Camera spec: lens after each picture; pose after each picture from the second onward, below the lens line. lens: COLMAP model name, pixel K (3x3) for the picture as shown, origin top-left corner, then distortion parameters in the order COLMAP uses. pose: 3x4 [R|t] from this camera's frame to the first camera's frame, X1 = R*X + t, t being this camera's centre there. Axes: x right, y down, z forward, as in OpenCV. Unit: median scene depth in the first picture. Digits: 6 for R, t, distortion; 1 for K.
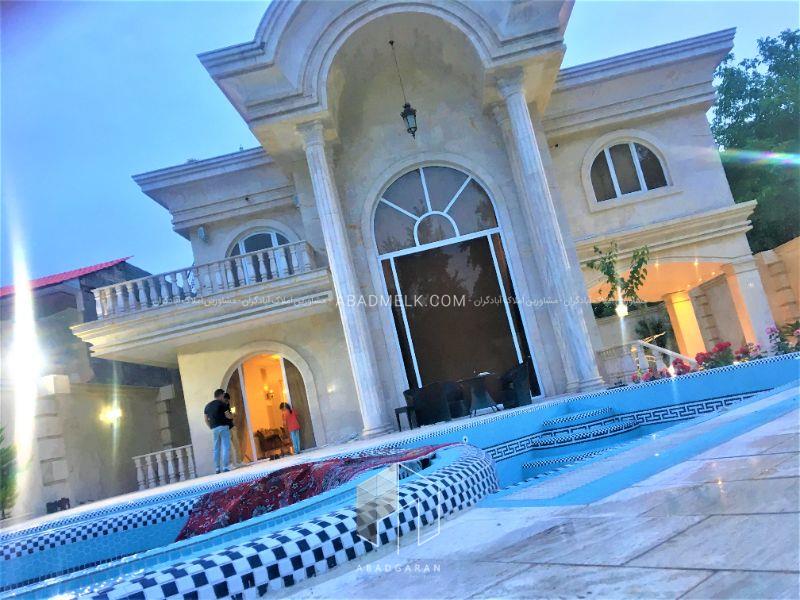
lens RADIAL K [[668.6, 0, 402.7], [0, 668.6, 300.6], [0, 0, 1]] dist [0.012689, 0.002183]
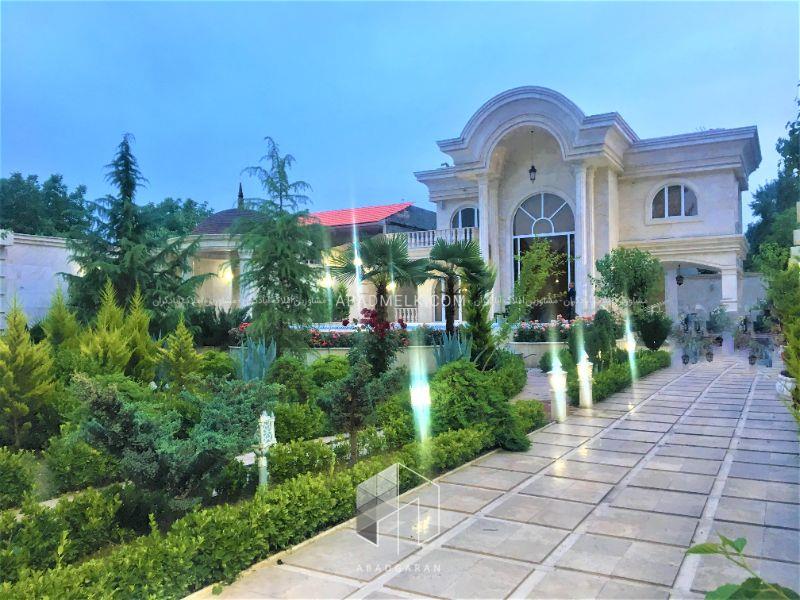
lens RADIAL K [[668.6, 0, 399.6], [0, 668.6, 300.1], [0, 0, 1]] dist [0.012689, 0.002183]
pose [[0.876793, 0.204794, -0.435079, 0.580700], [-0.106260, 0.964926, 0.240056, -0.327680], [0.468981, -0.164247, 0.867802, -0.941154]]
